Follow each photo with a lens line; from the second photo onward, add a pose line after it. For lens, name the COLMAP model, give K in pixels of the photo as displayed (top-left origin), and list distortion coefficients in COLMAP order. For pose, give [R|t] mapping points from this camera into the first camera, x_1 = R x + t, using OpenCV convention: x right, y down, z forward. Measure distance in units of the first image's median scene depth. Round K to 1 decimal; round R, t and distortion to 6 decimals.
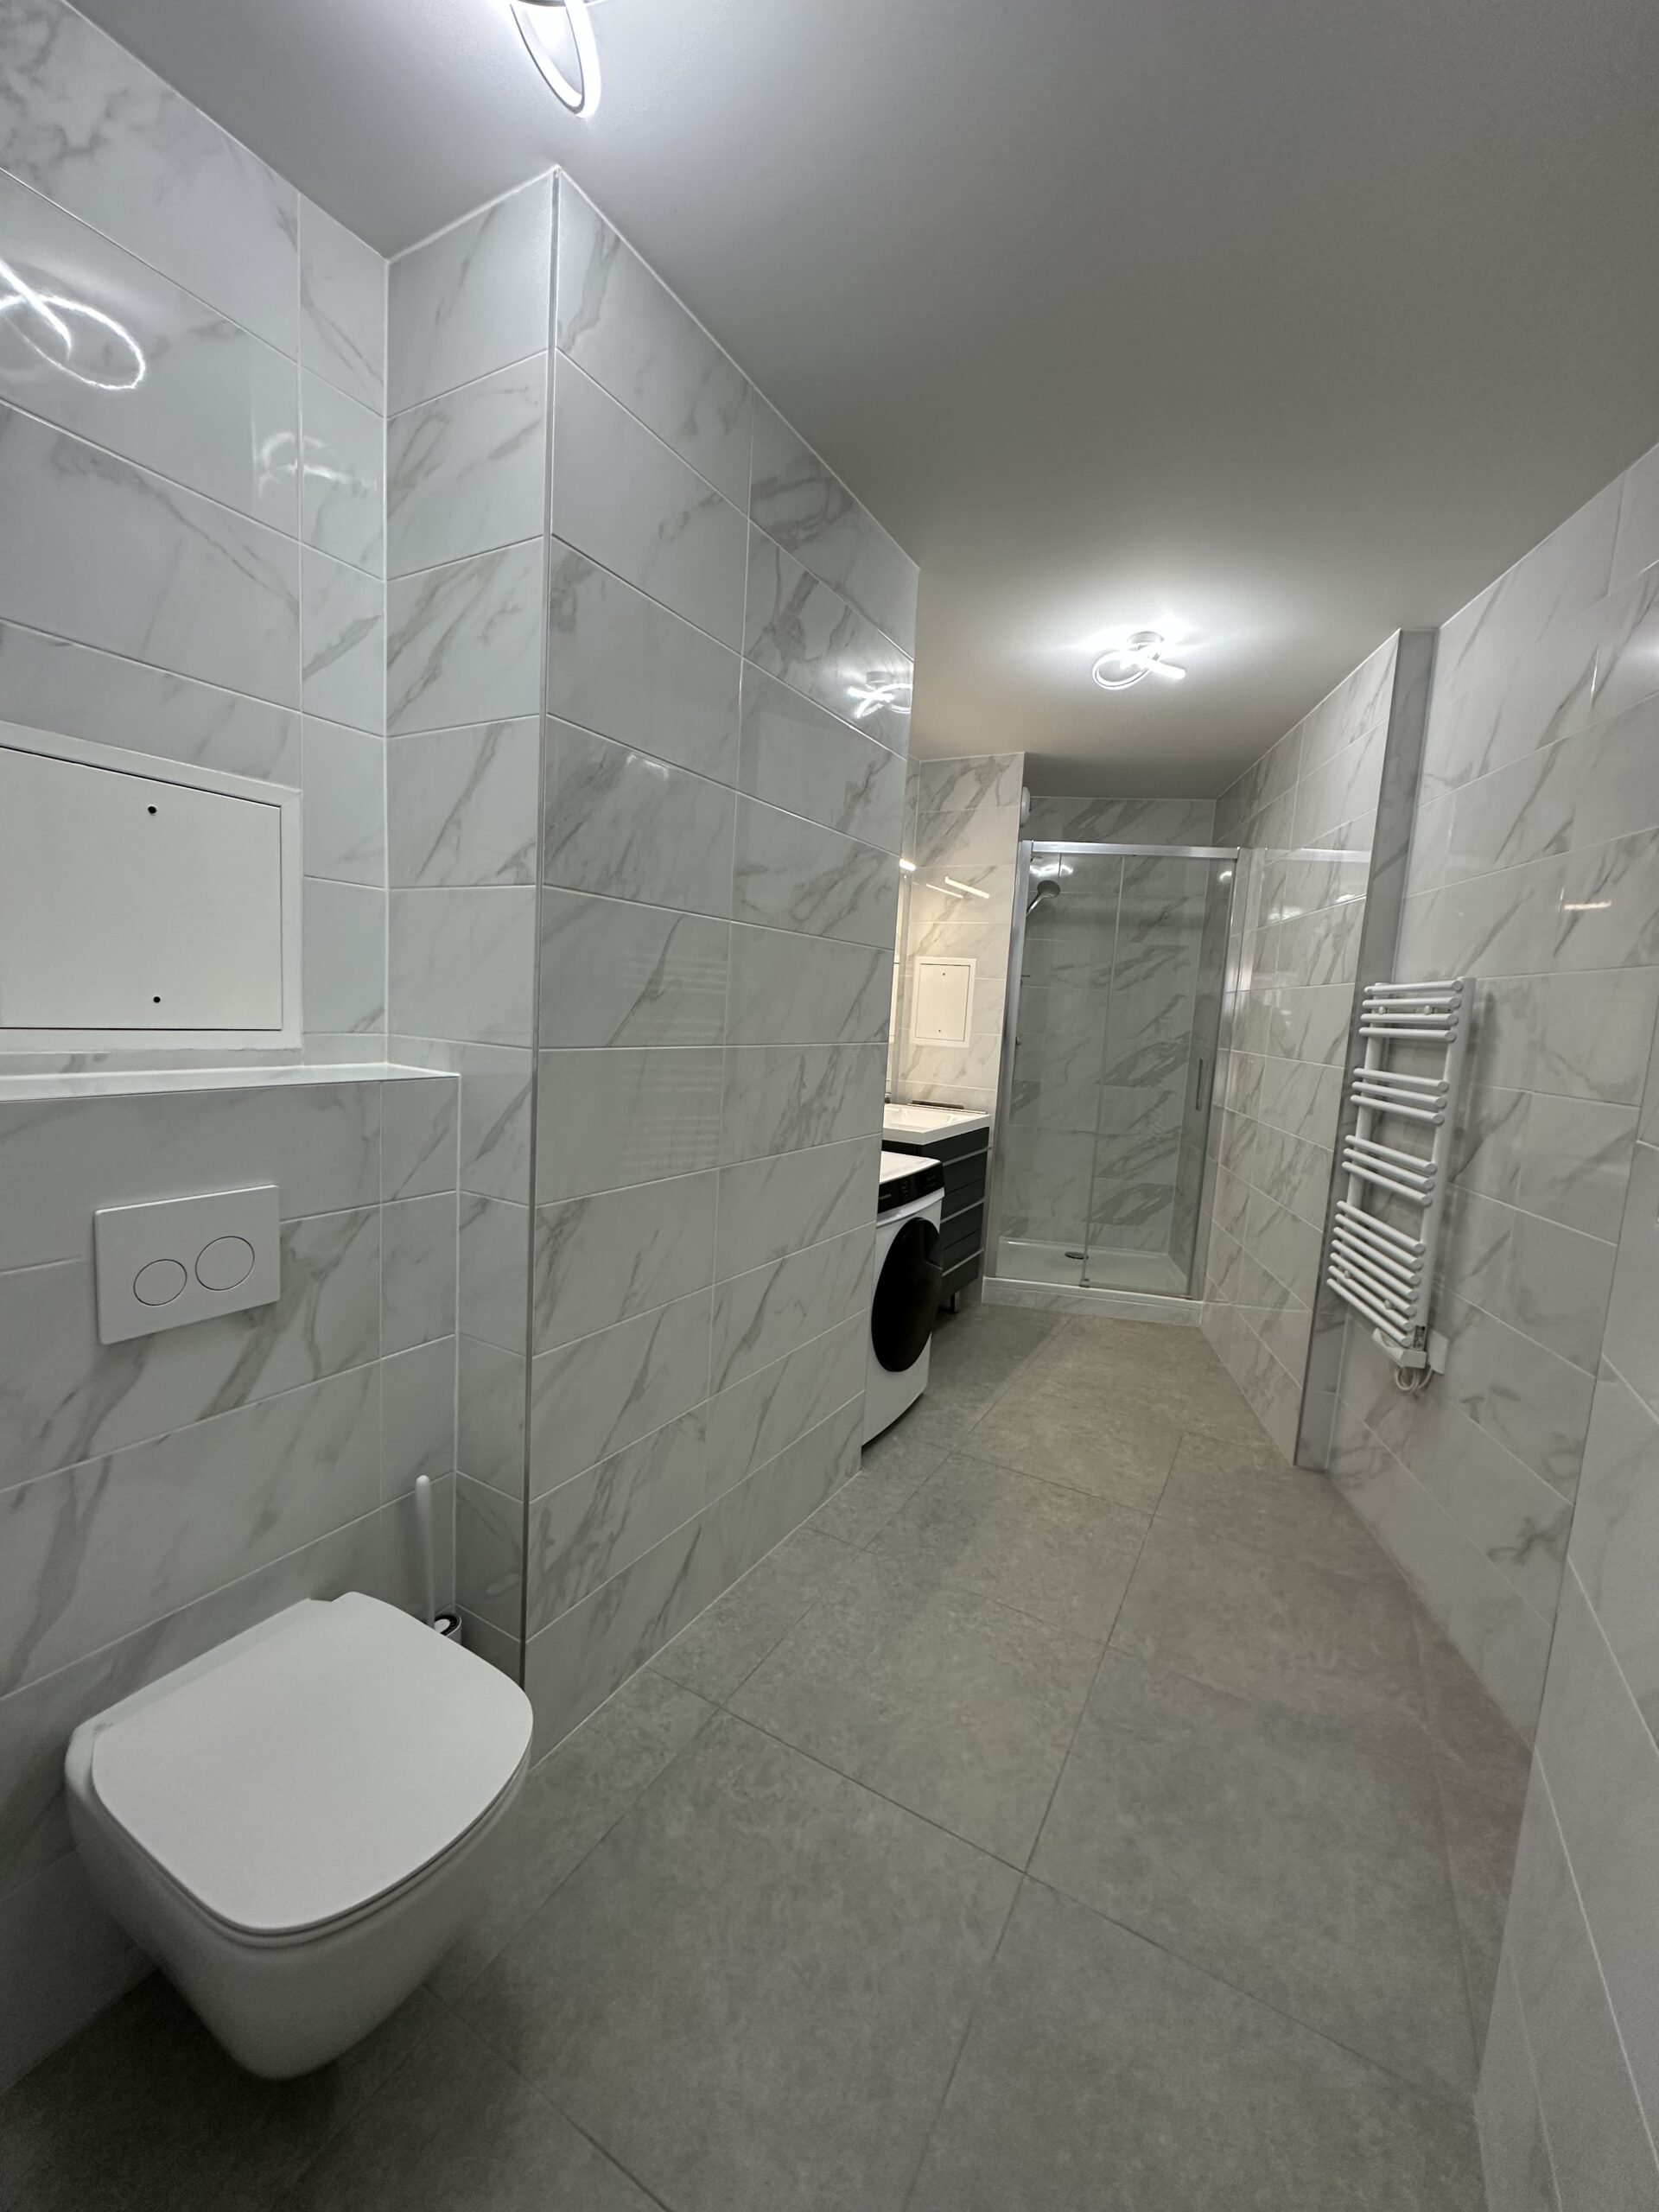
lens RADIAL K [[868.7, 0, 829.5], [0, 868.7, 1106.0], [0, 0, 1]] dist [0.000606, 0.000060]
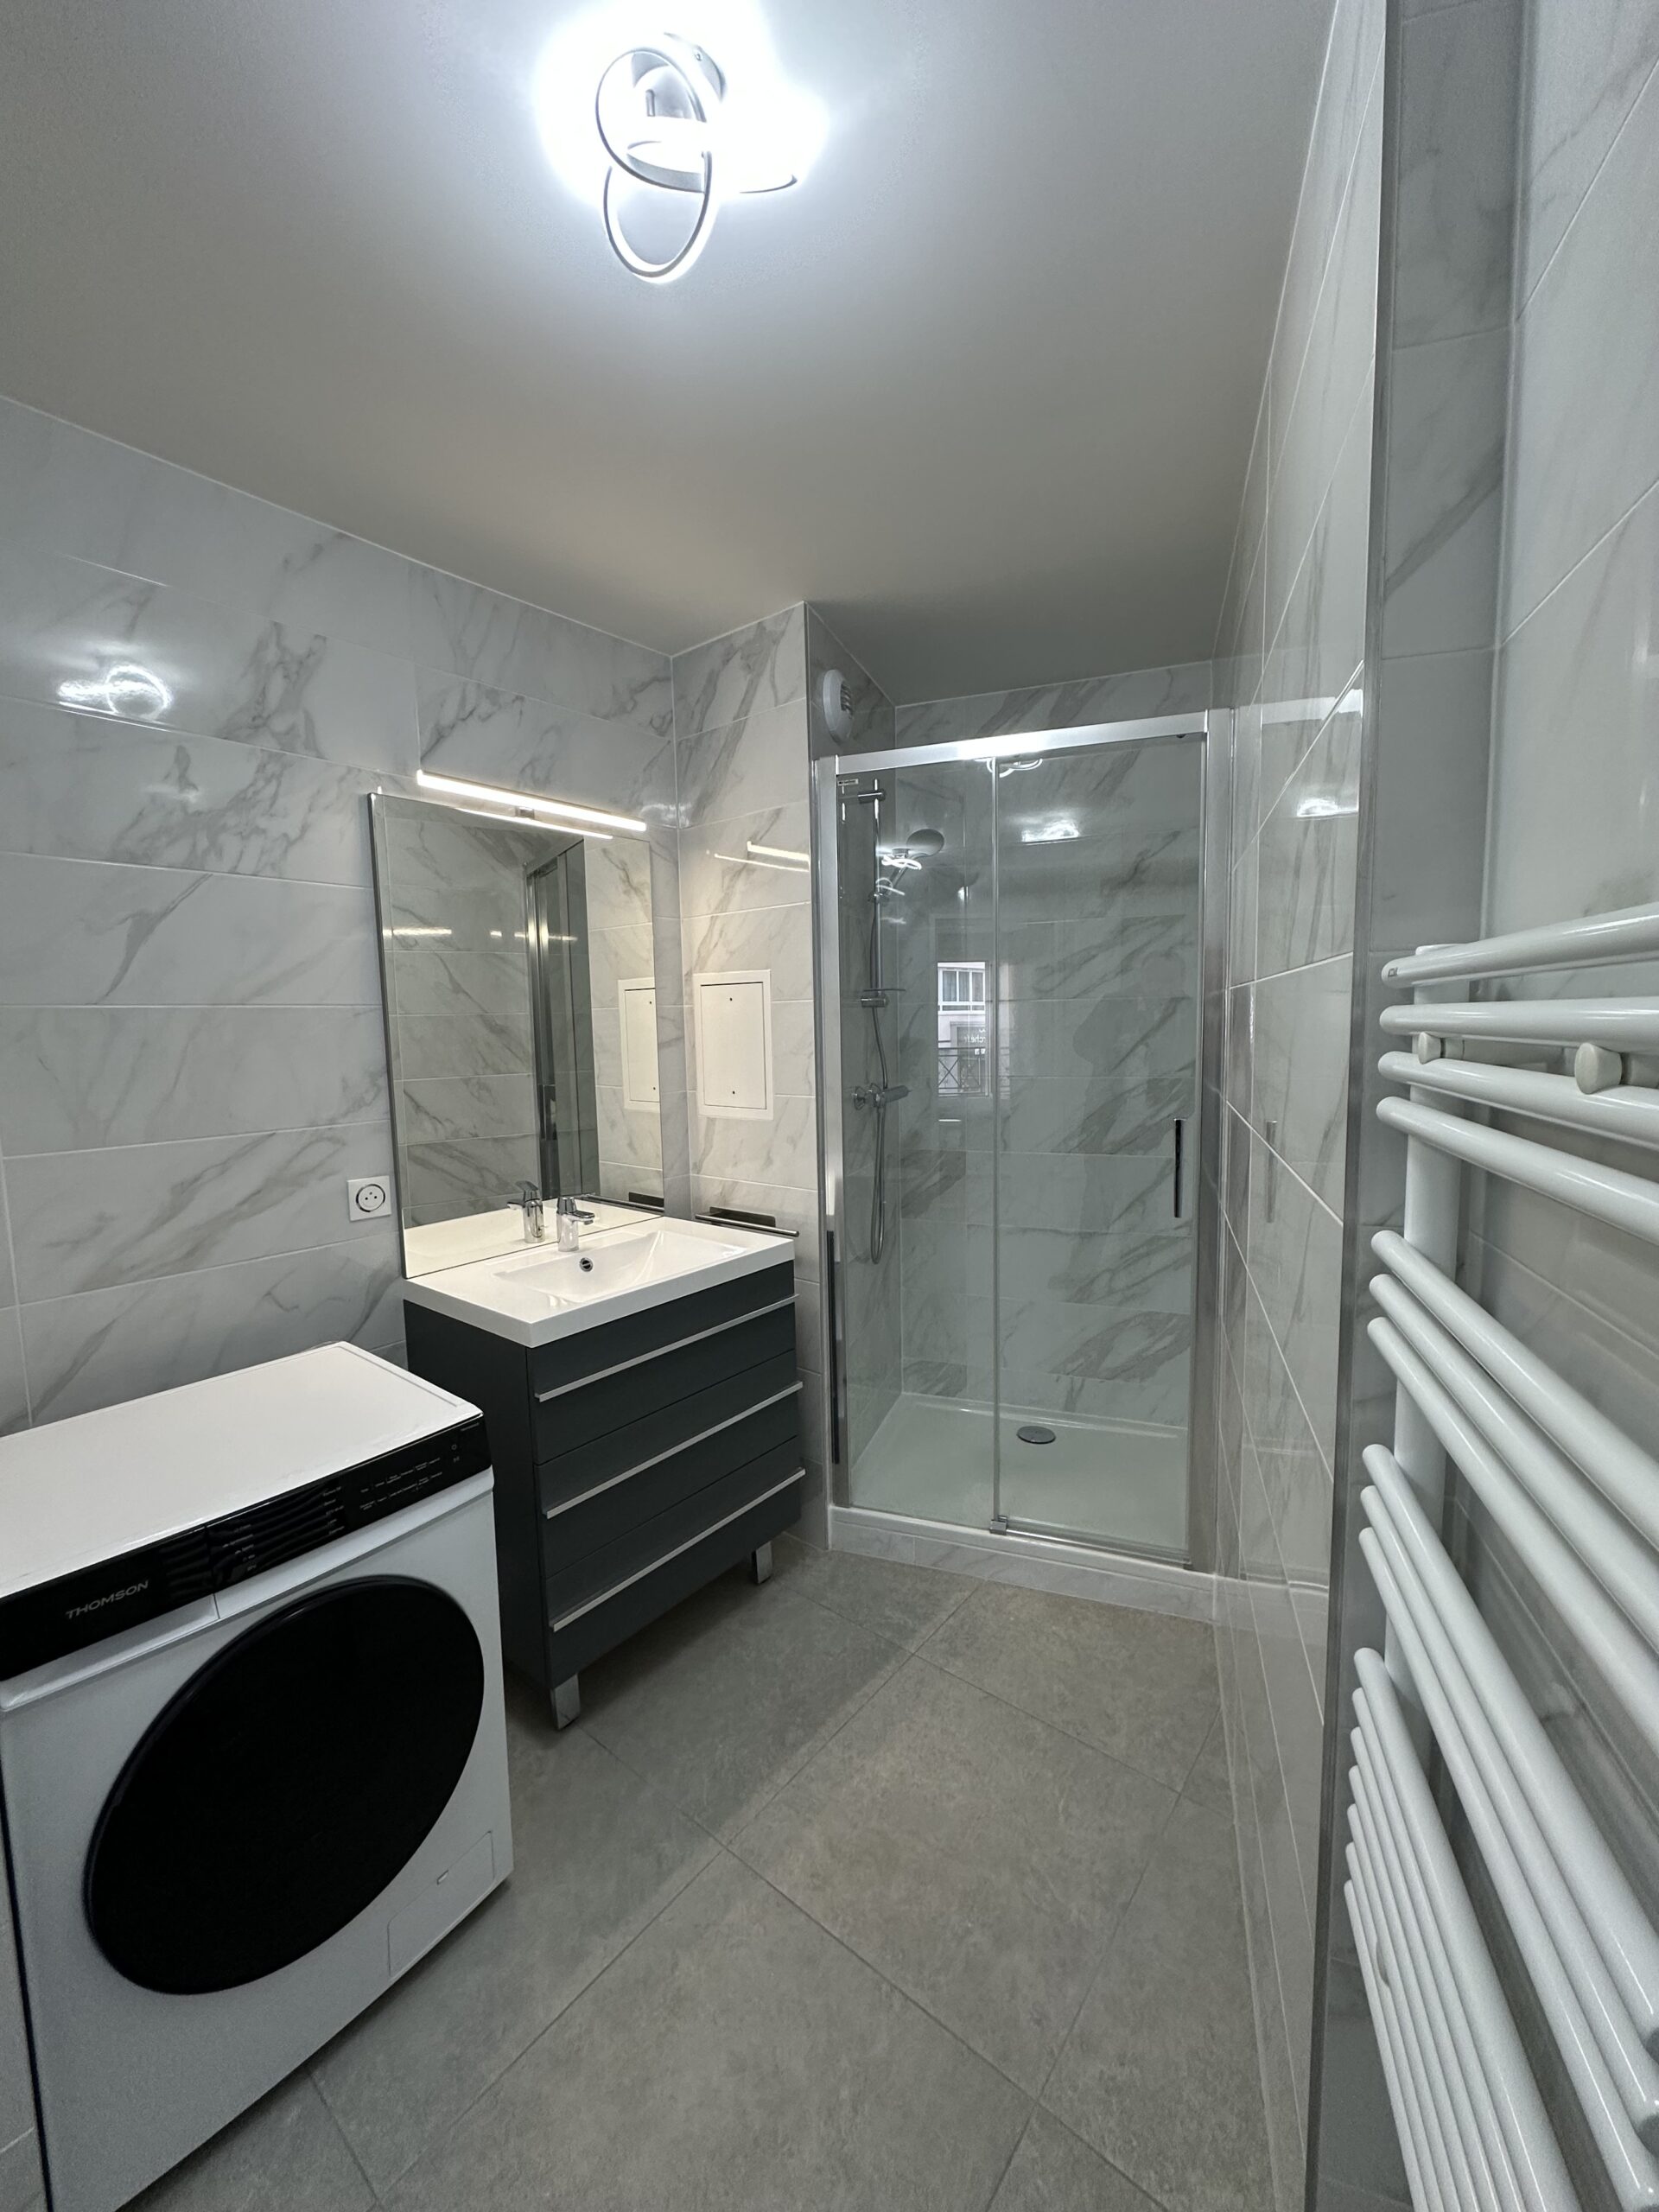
lens RADIAL K [[868.7, 0, 829.5], [0, 868.7, 1106.0], [0, 0, 1]] dist [0.000606, 0.000060]
pose [[0.982895, -0.061642, -0.173543, 0.306914], [0.057380, 0.997917, -0.029476, -0.057745], [0.174999, 0.019014, 0.984385, 0.431829]]
